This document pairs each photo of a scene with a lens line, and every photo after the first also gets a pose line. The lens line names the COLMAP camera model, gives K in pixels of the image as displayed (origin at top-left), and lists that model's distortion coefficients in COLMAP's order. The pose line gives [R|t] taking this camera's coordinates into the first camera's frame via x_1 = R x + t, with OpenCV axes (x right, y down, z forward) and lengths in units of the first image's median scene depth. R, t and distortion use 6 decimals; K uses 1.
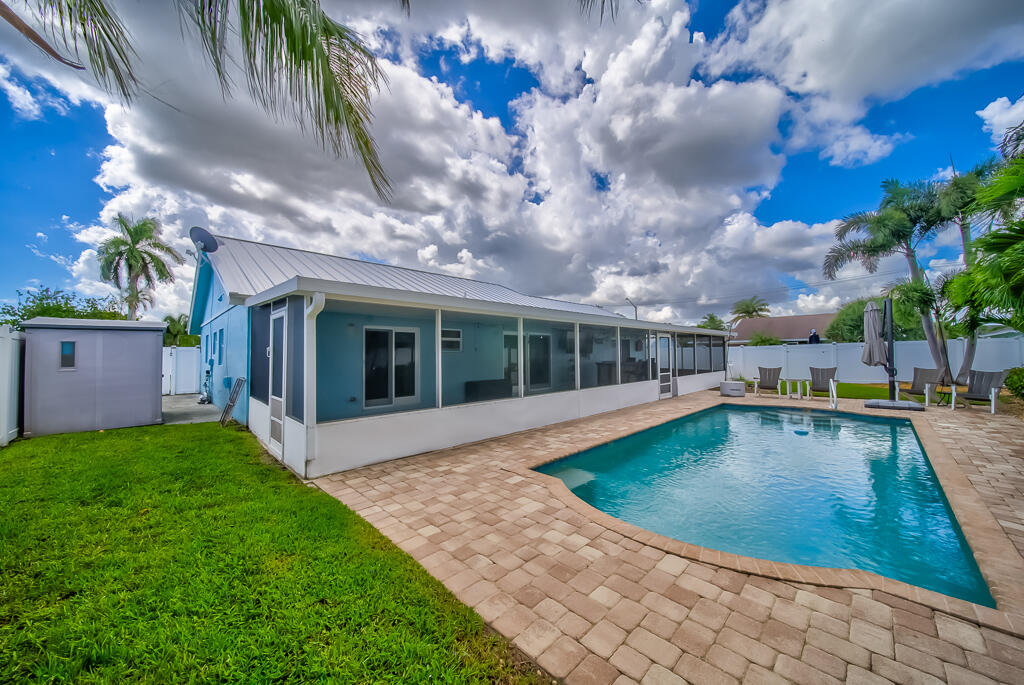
lens RADIAL K [[372.1, 0, 518.2], [0, 372.1, 344.4], [0, 0, 1]] dist [-0.001298, -0.000111]
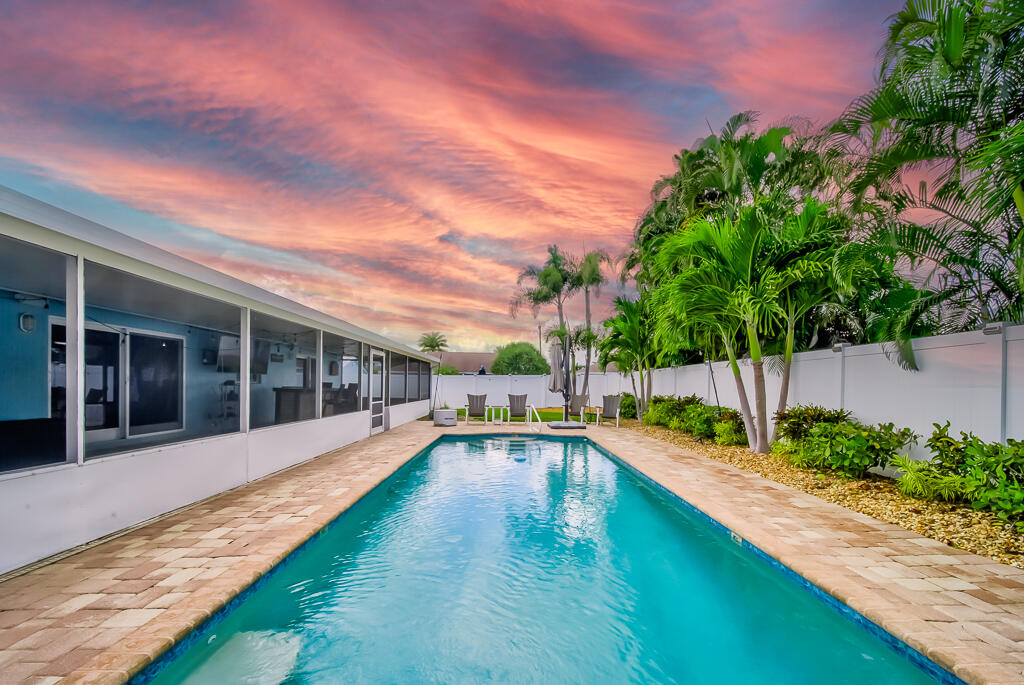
lens RADIAL K [[371.0, 0, 518.6], [0, 371.0, 388.2], [0, 0, 1]] dist [-0.000998, -0.001007]
pose [[0.685760, 0.012847, 0.727714, 0.027699], [-0.036689, 0.999183, 0.016934, 0.024252], [-0.726902, -0.038312, 0.685672, 0.245583]]
